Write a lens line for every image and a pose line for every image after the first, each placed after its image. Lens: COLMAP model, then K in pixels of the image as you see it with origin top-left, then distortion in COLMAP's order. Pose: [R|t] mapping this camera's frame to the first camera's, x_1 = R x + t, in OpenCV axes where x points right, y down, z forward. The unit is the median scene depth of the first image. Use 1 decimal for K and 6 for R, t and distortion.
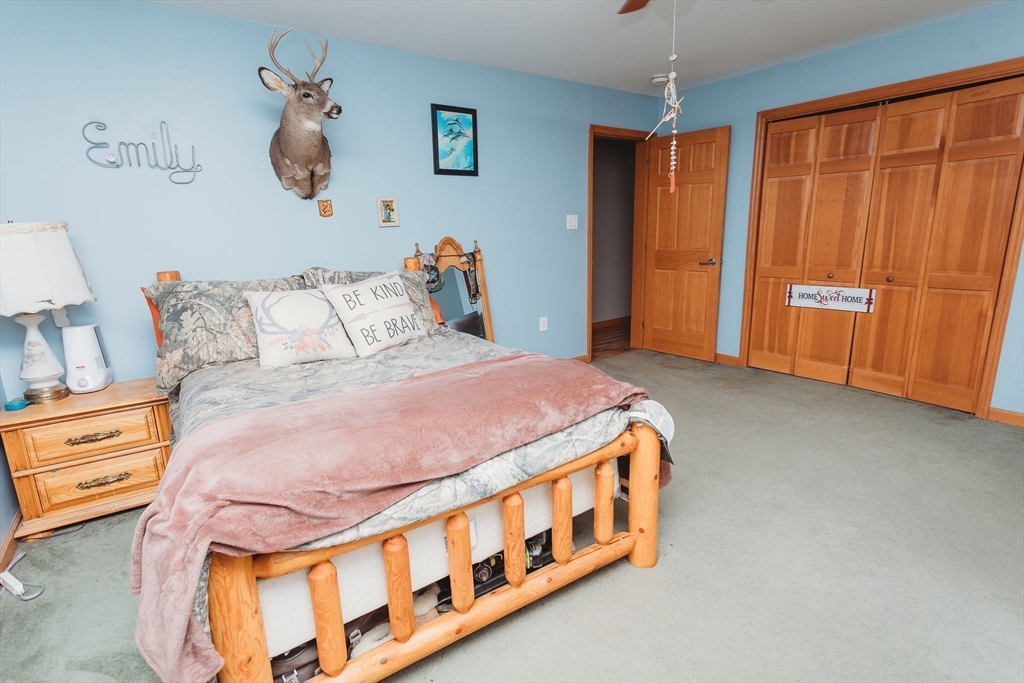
lens RADIAL K [[488.2, 0, 511.9], [0, 488.2, 340.0], [0, 0, 1]] dist [0.002885, 0.001143]
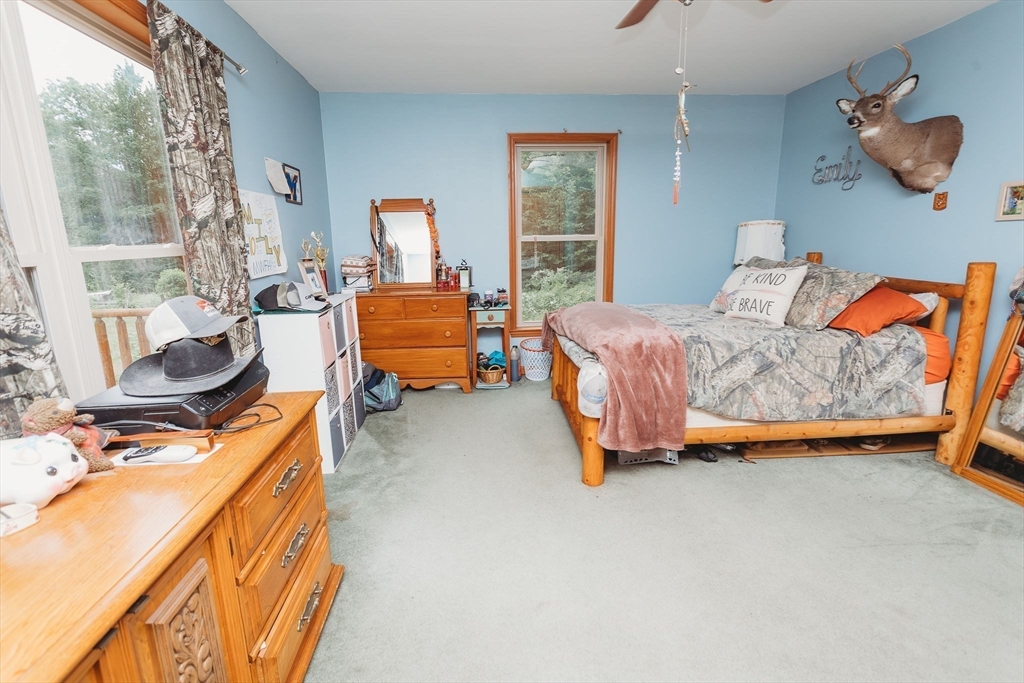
lens RADIAL K [[488.2, 0, 511.9], [0, 488.2, 340.0], [0, 0, 1]] dist [0.002885, 0.001143]
pose [[-0.478327, 0.220847, -0.849959, 0.944336], [-0.167509, 0.927147, 0.335171, -0.215362], [0.862058, 0.302697, -0.406485, 0.810459]]
